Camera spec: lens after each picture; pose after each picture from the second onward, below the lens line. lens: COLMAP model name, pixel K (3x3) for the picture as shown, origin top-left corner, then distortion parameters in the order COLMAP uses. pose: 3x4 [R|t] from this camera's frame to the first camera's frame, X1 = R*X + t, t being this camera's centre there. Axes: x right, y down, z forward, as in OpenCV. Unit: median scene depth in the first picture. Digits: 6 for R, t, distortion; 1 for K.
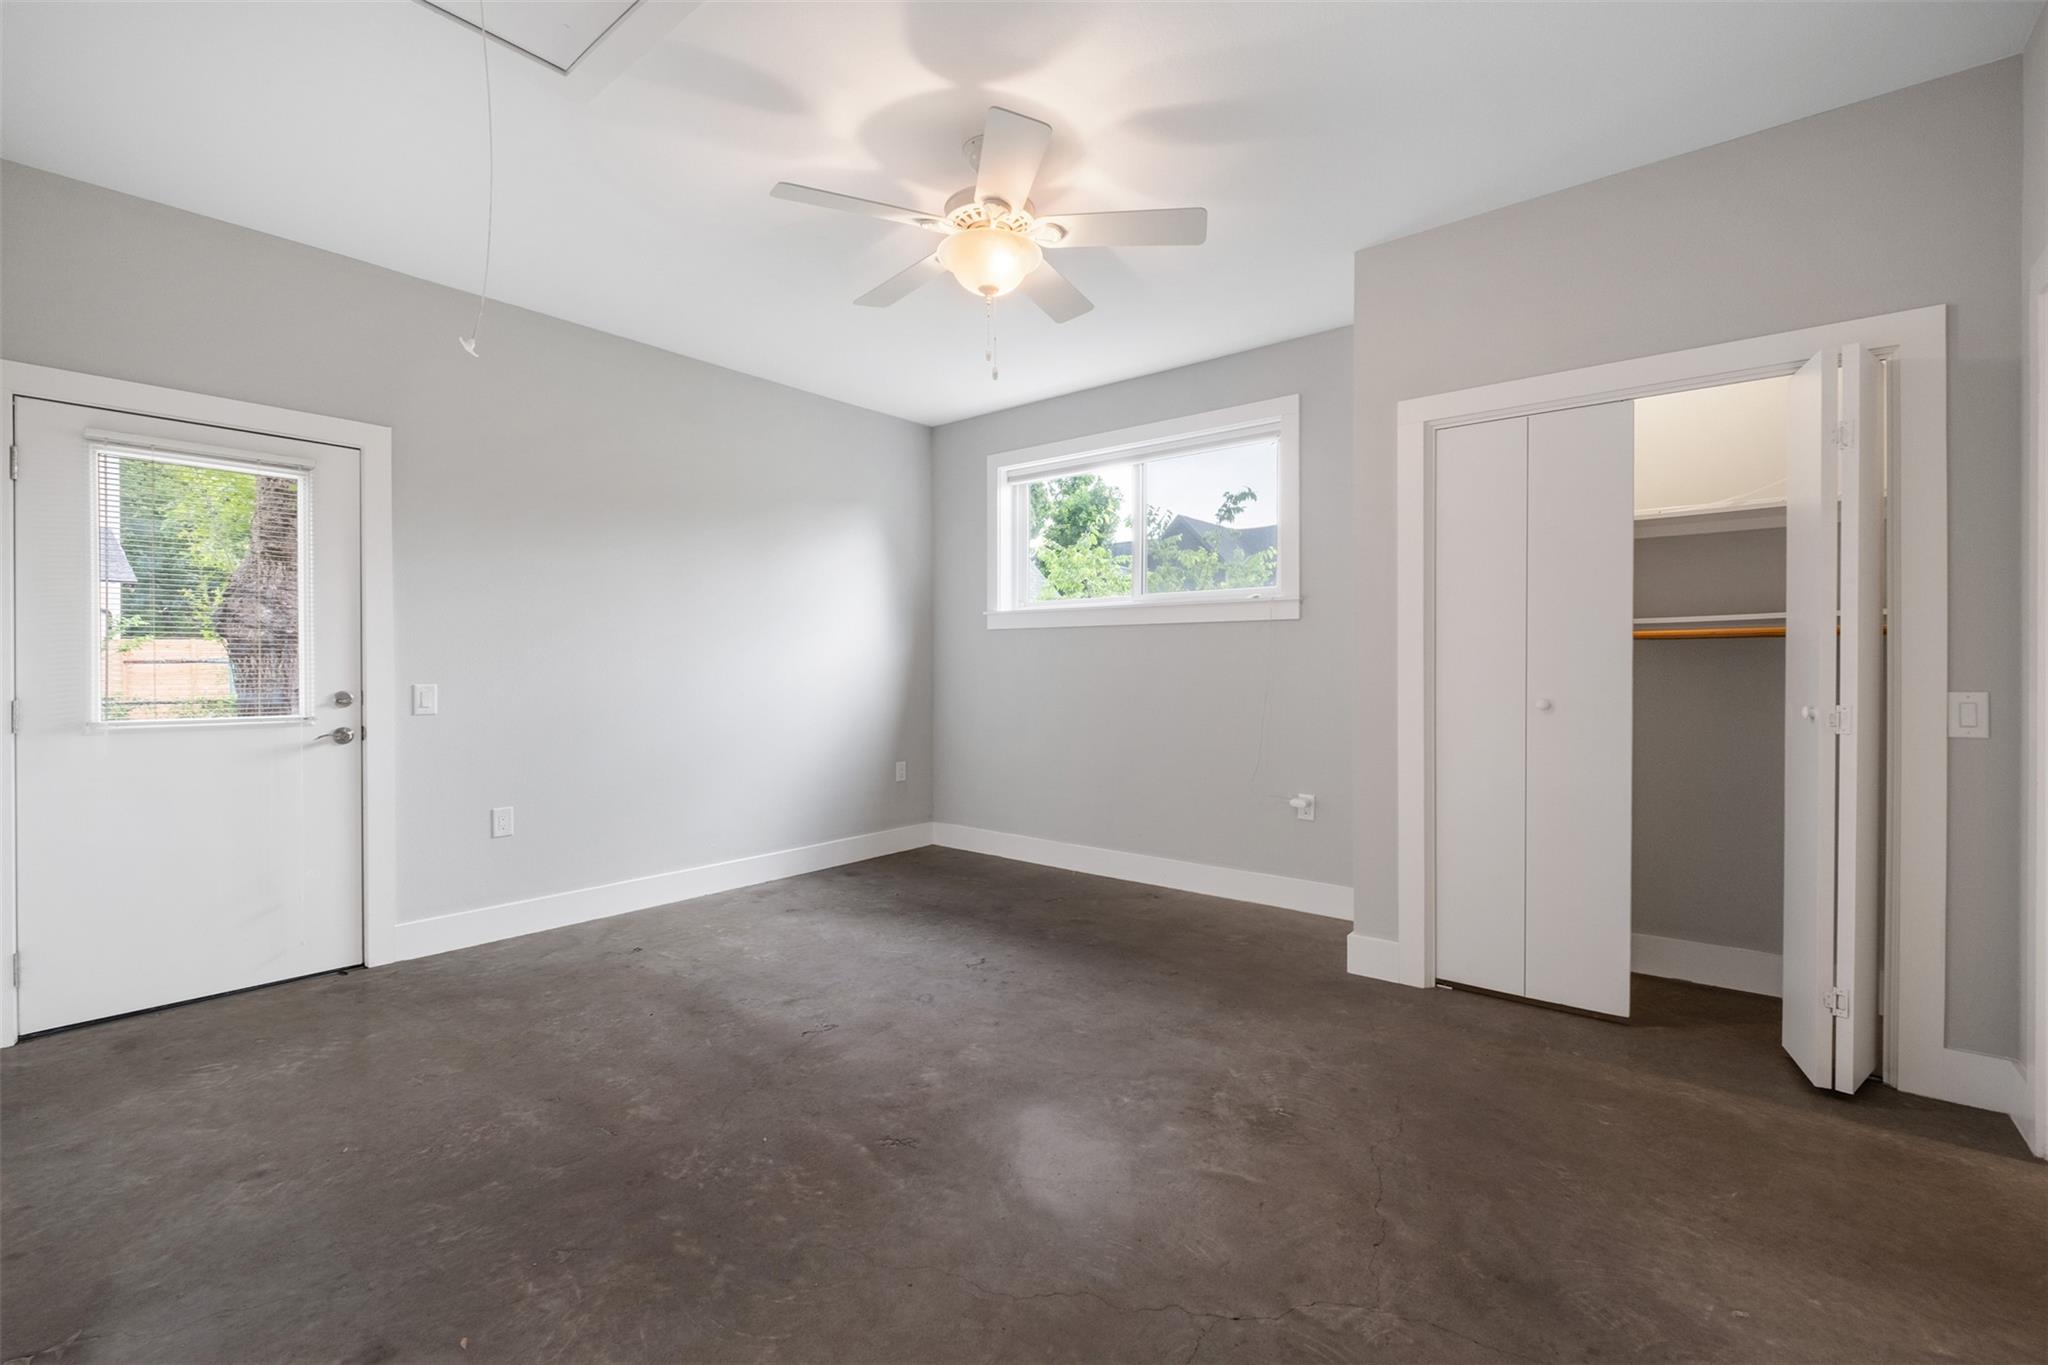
lens RADIAL K [[891.3, 0, 1016.7], [0, 891.3, 670.5], [0, 0, 1]] dist [0.002573, -0.004797]
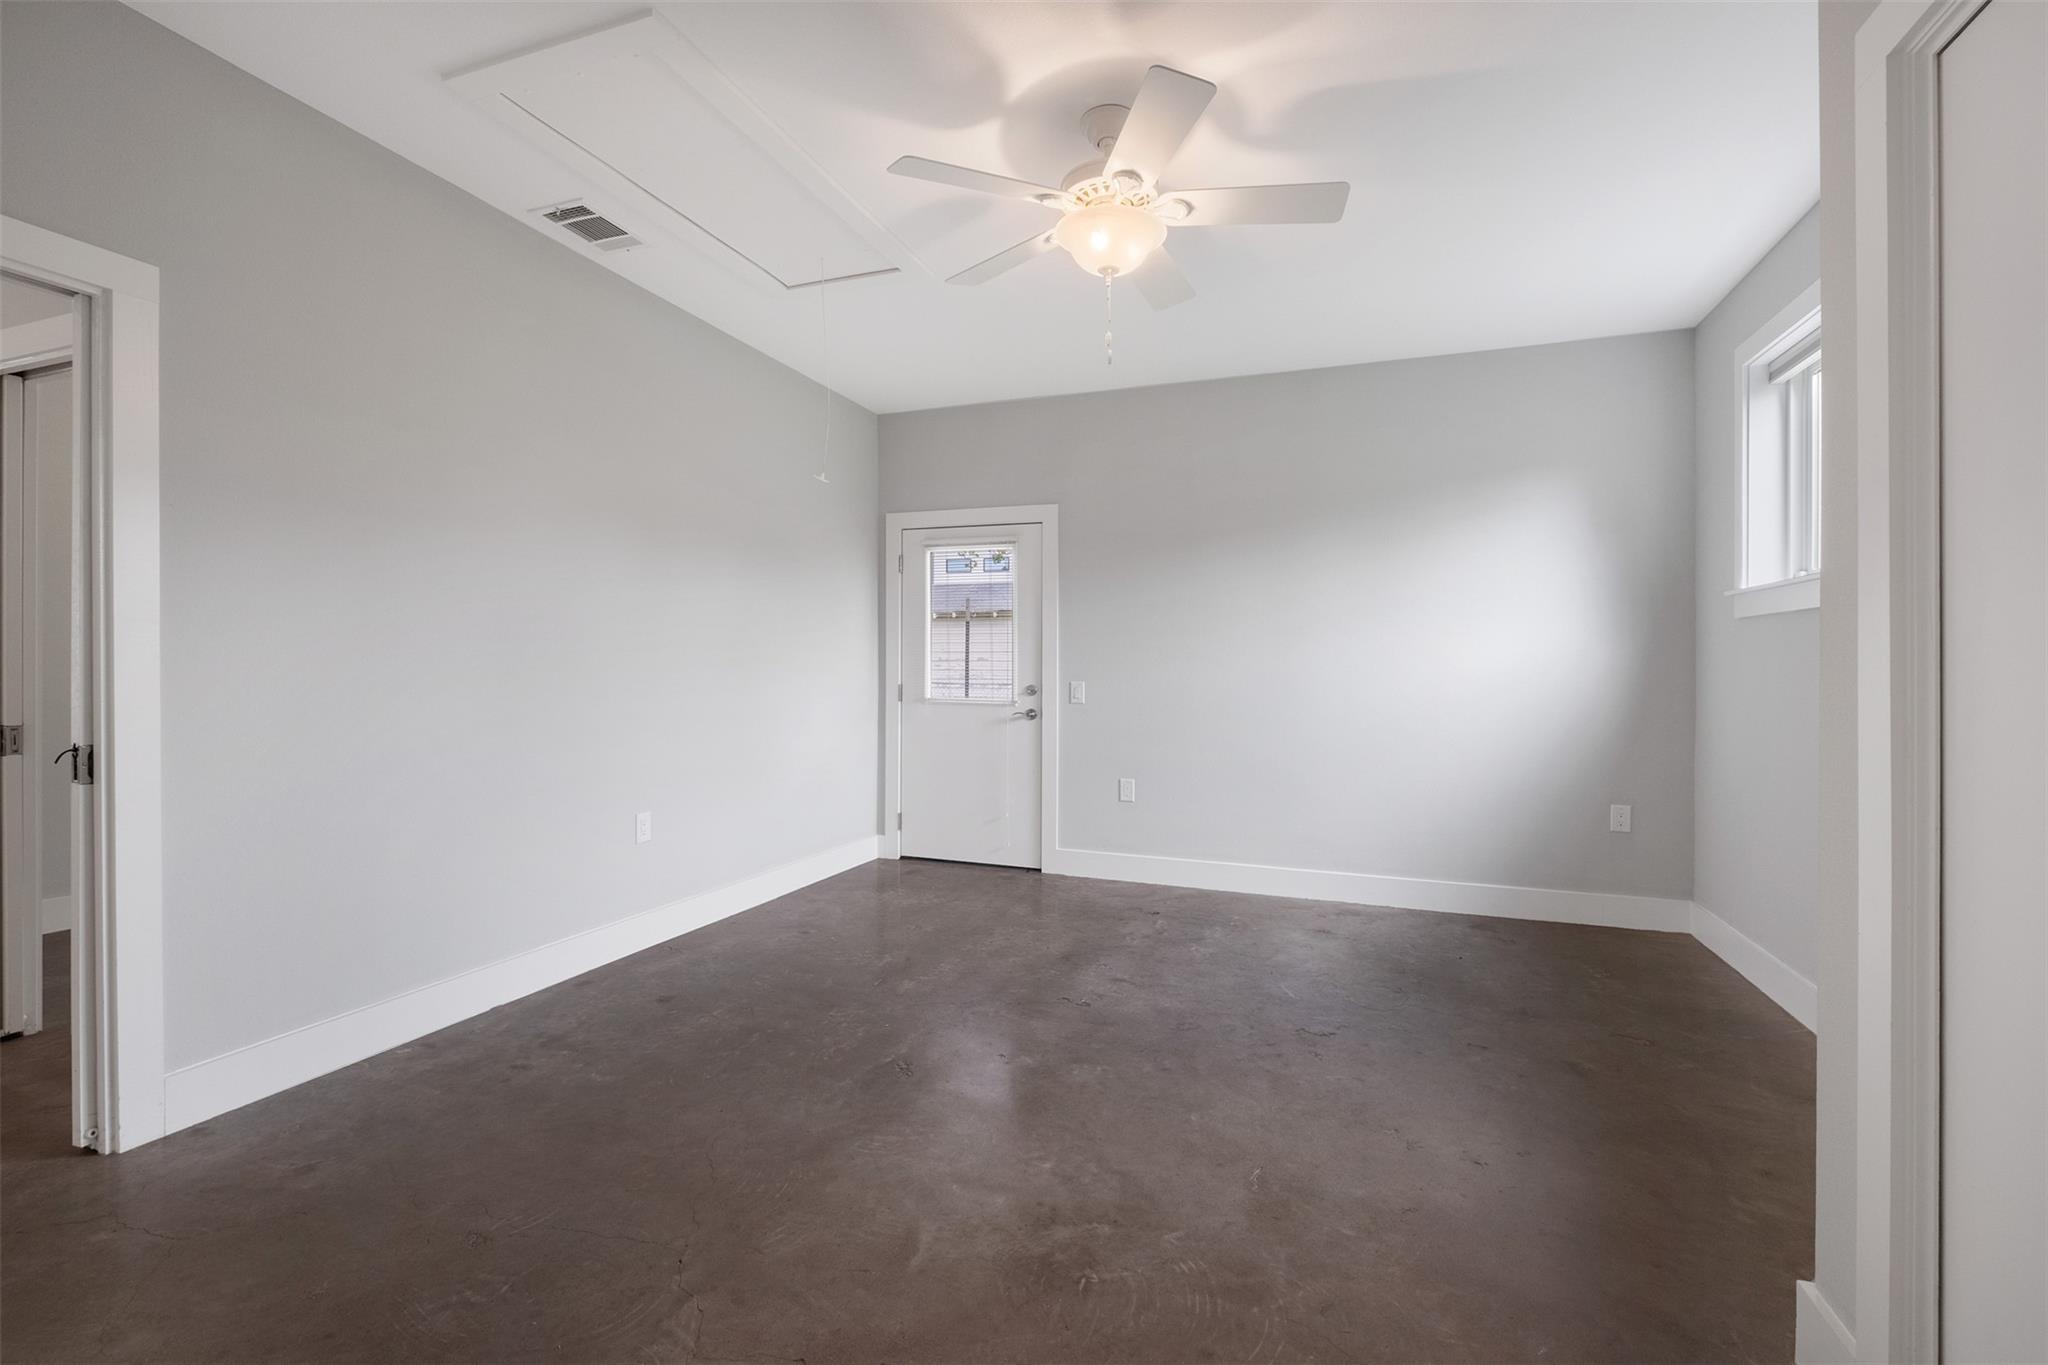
lens RADIAL K [[891.3, 0, 1014.4], [0, 891.3, 672.1], [0, 0, 1]] dist [0.002573, -0.004797]
pose [[0.321386, 0.007982, -0.946915, 0.721478], [-0.013834, 0.999897, 0.003733, -0.004108], [0.946847, 0.011900, 0.321464, 0.525687]]
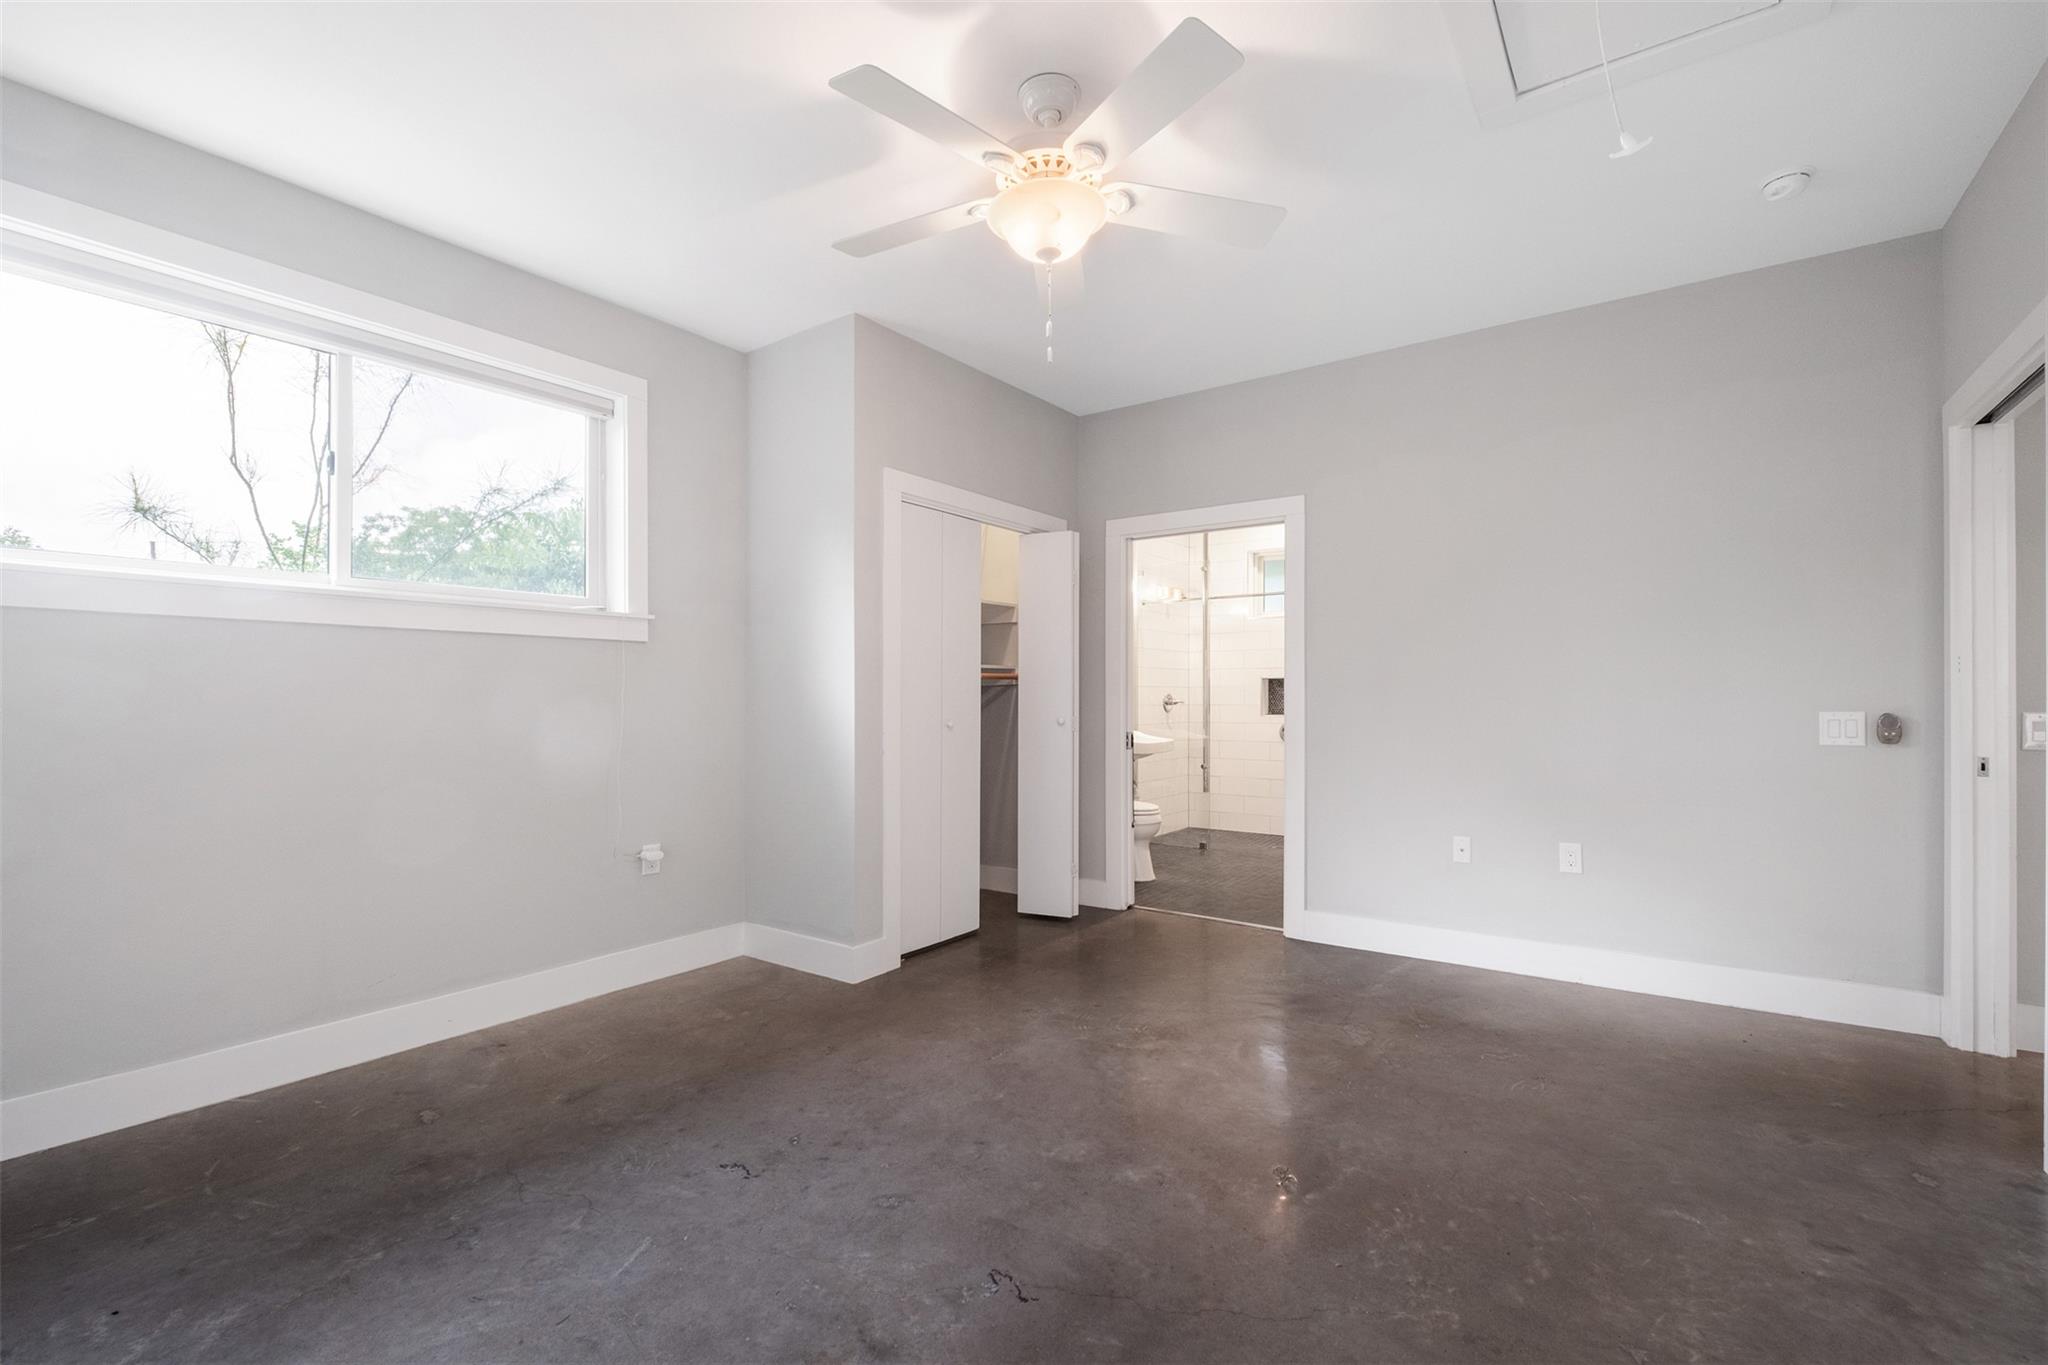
lens RADIAL K [[891.3, 0, 1023.0], [0, 891.3, 693.5], [0, 0, 1]] dist [0.002573, -0.004797]
pose [[-0.066340, 0.003077, 0.997792, -0.768037], [0.007218, 0.999971, -0.002604, -0.004121], [-0.997771, 0.007029, -0.066361, 0.944210]]
